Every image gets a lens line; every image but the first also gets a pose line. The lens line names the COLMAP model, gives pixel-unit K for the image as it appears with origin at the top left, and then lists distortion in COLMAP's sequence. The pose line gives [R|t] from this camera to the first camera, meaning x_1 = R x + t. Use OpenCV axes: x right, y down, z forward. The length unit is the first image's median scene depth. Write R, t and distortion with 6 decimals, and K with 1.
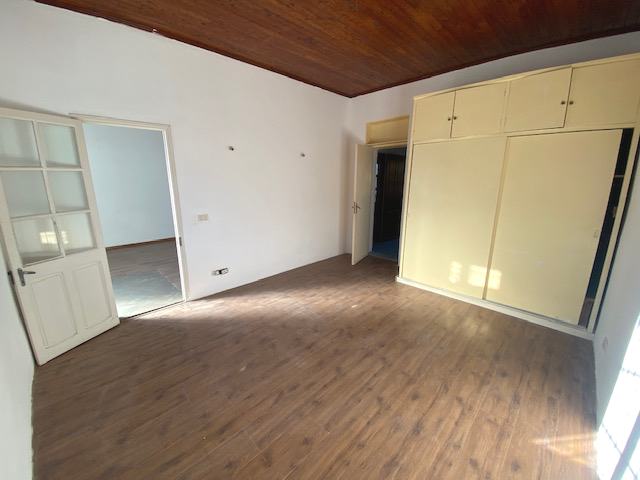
lens RADIAL K [[260.3, 0, 319.1], [0, 260.3, 241.4], [0, 0, 1]] dist [0.013282, -0.003862]
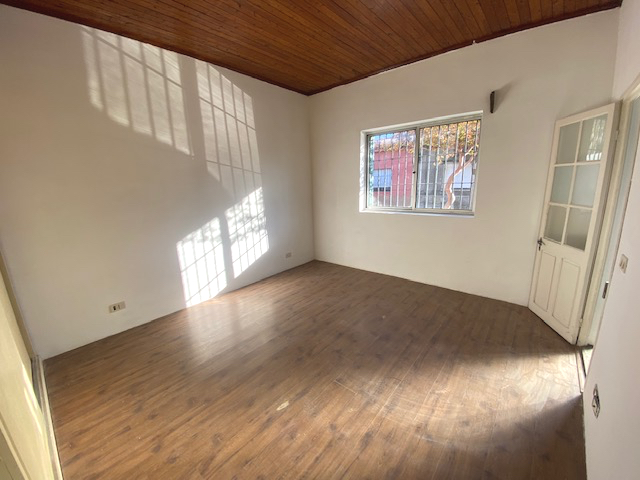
lens RADIAL K [[260.3, 0, 316.2], [0, 260.3, 244.6], [0, 0, 1]] dist [0.013282, -0.003862]
pose [[-0.997762, 0.040612, -0.053126, 0.082521], [0.011532, 0.887053, 0.461524, -0.335589], [0.065869, 0.459879, -0.885535, 1.399494]]
